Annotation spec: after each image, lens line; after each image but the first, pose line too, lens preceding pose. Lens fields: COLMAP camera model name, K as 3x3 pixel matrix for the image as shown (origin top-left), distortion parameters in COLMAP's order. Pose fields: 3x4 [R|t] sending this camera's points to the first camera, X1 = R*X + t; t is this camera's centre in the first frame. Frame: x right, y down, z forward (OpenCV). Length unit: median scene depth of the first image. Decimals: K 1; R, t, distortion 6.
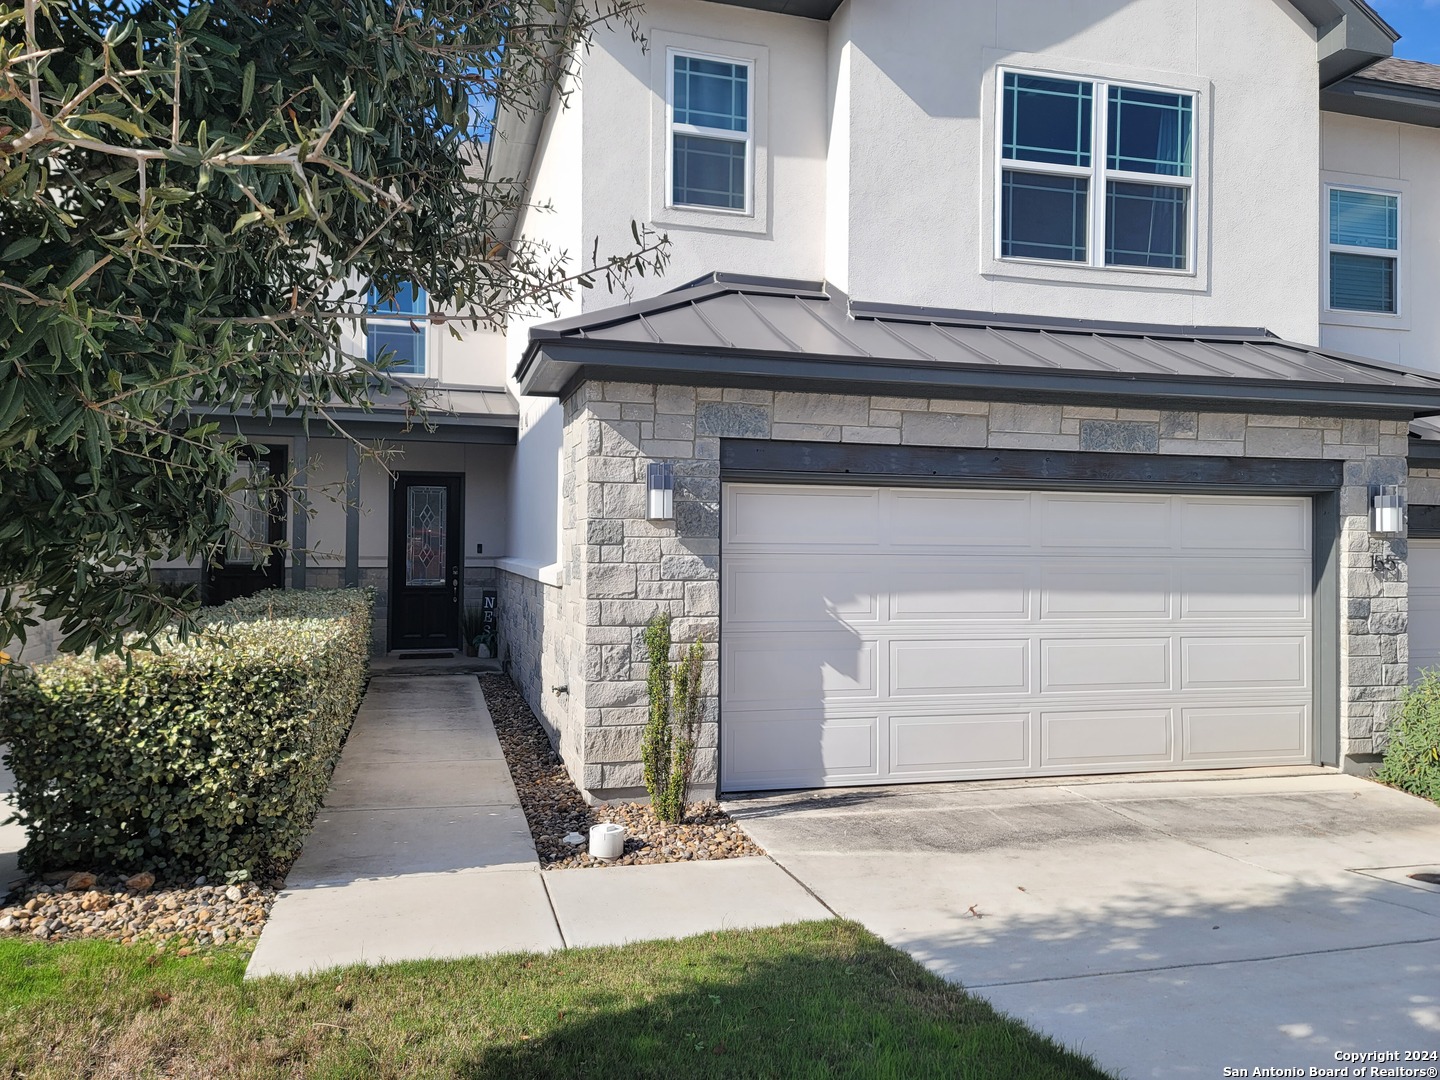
lens RADIAL K [[1056.1, 0, 723.1], [0, 1056.1, 537.1], [0, 0, 1]] dist [0.013365, 0.000799]
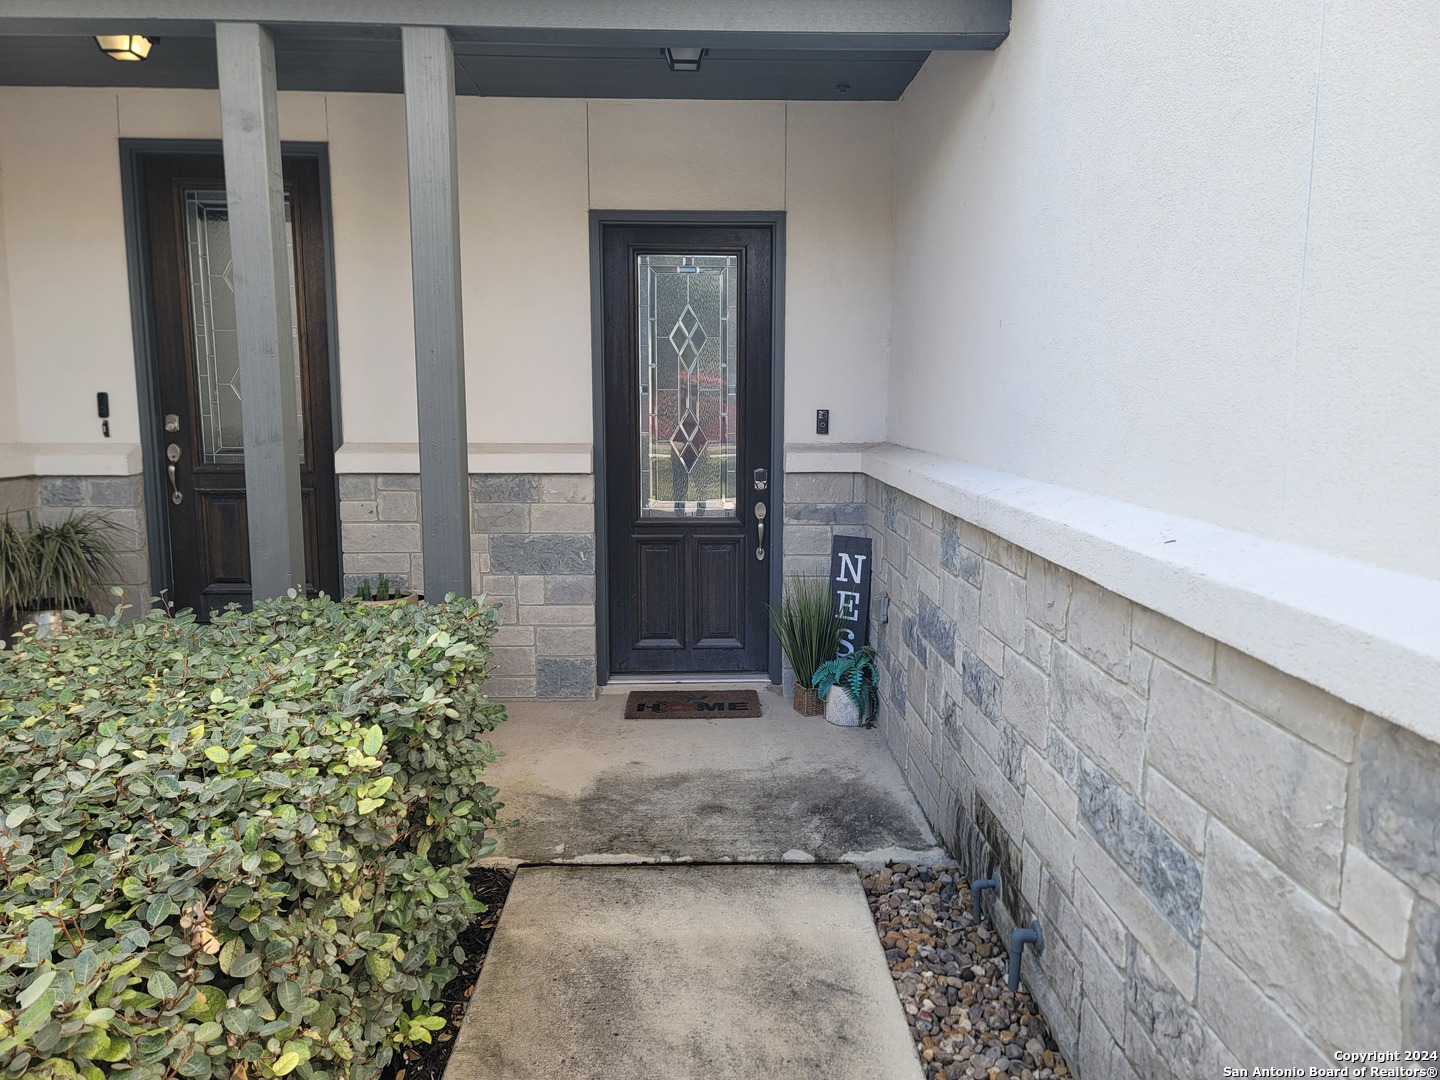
lens RADIAL K [[1056.1, 0, 722.1], [0, 1056.1, 542.6], [0, 0, 1]] dist [0.013365, 0.000799]
pose [[0.970972, 0.028115, -0.237535, -0.177298], [0.010887, 0.986844, 0.161308, -0.008314], [0.238945, -0.159211, 0.957892, 0.632688]]
